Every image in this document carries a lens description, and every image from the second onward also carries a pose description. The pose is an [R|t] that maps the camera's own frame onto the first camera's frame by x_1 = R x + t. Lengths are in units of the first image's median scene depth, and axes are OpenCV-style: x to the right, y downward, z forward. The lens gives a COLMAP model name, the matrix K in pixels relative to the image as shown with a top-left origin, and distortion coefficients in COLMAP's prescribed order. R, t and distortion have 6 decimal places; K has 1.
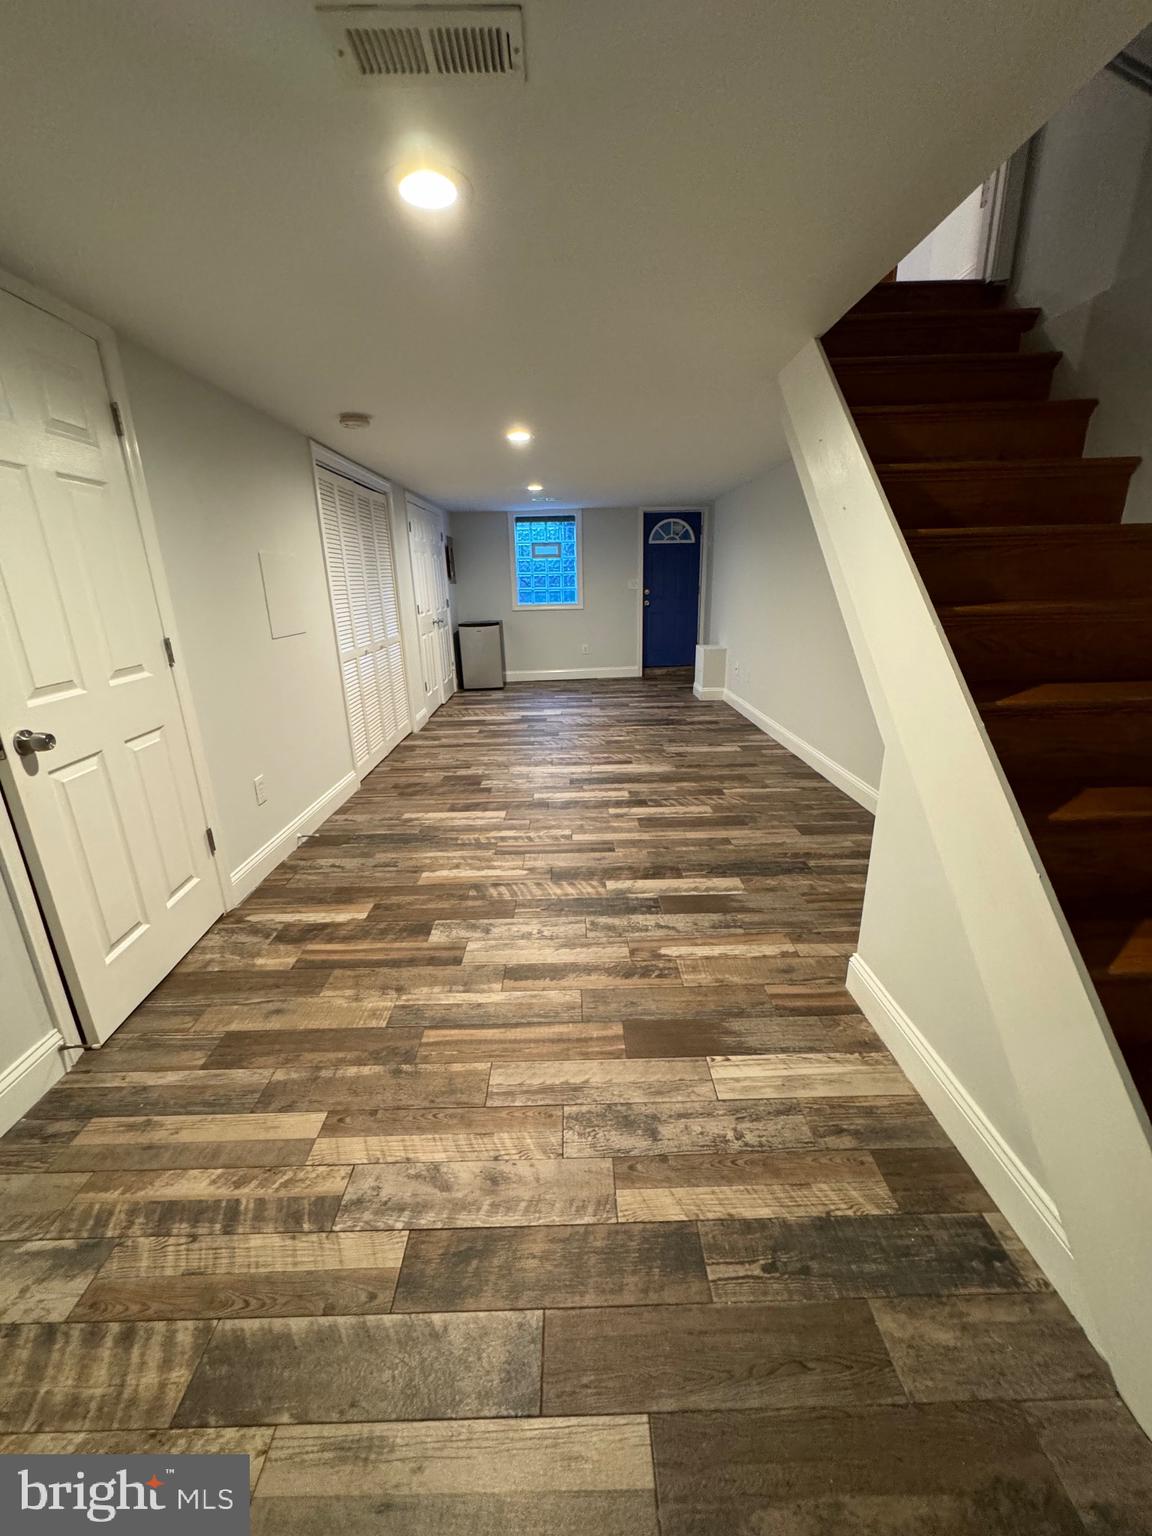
lens RADIAL K [[612.4, 0, 576.0], [0, 612.4, 768.0], [0, 0, 1]] dist [-0.002018, 0.000671]
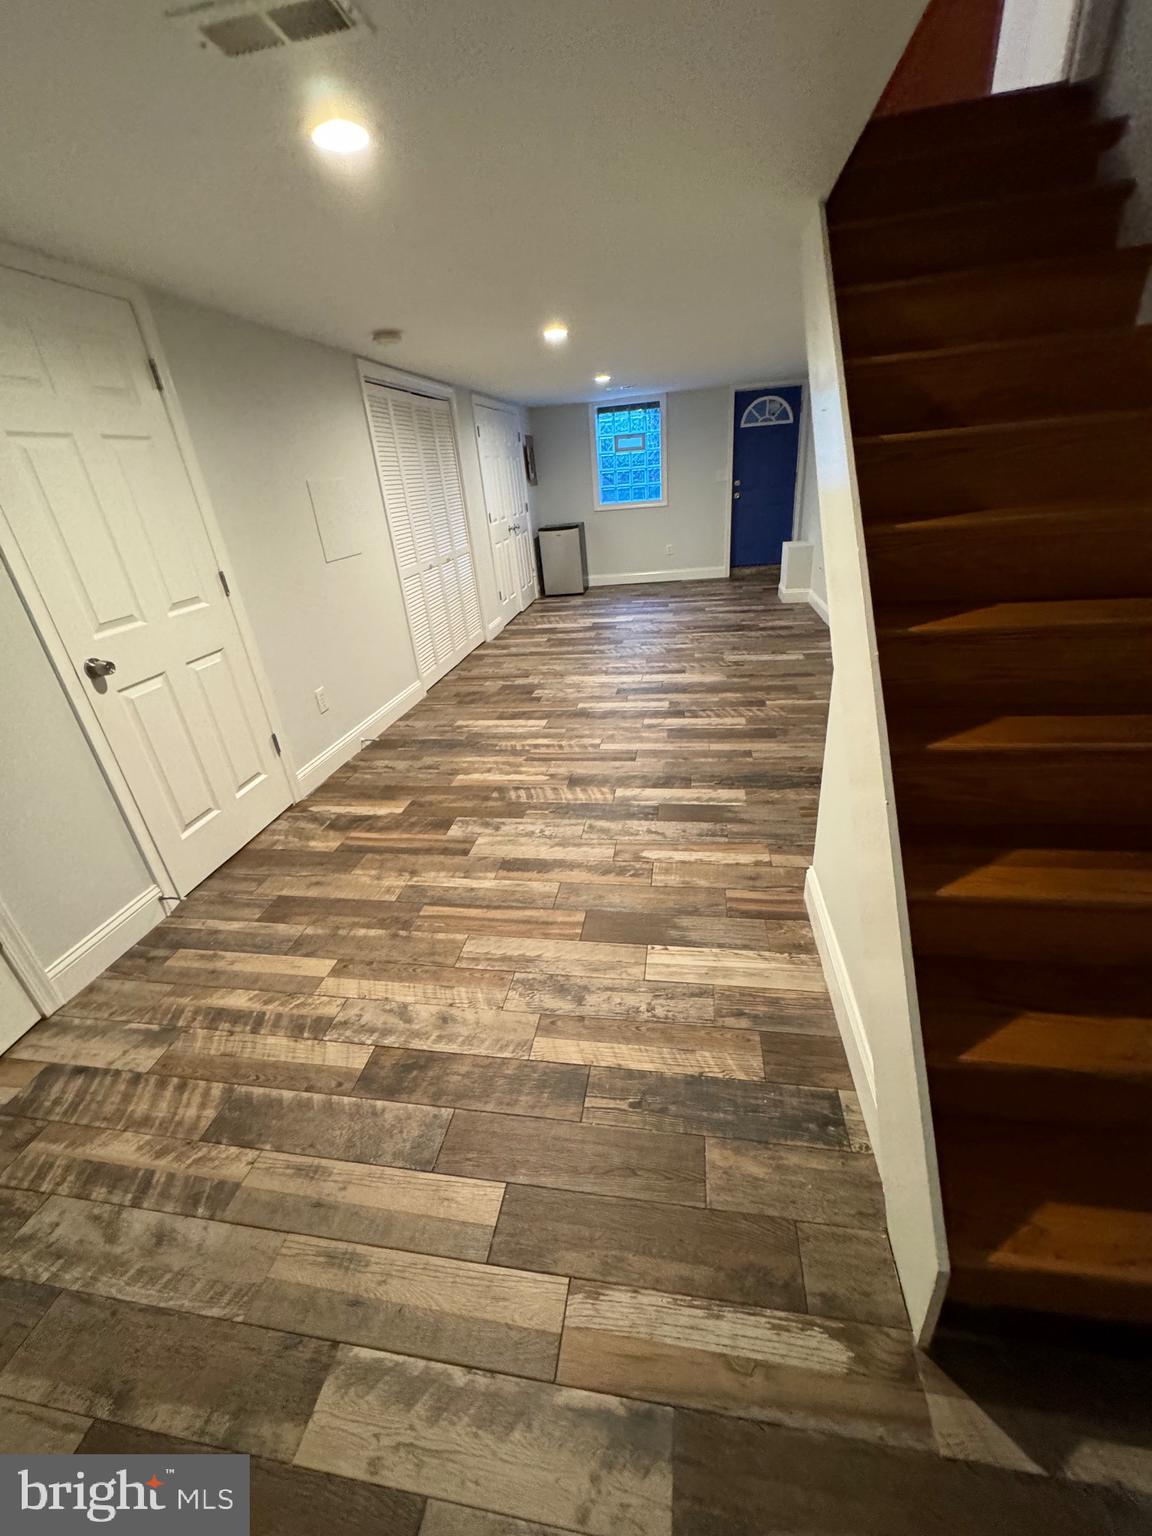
lens RADIAL K [[612.4, 0, 576.0], [0, 612.4, 768.0], [0, 0, 1]] dist [-0.002018, 0.000671]
pose [[0.982134, 0.029849, -0.185798, 0.275908], [0.000016, 0.987327, 0.158701, -0.033061], [0.188180, -0.155869, 0.969687, -0.075864]]
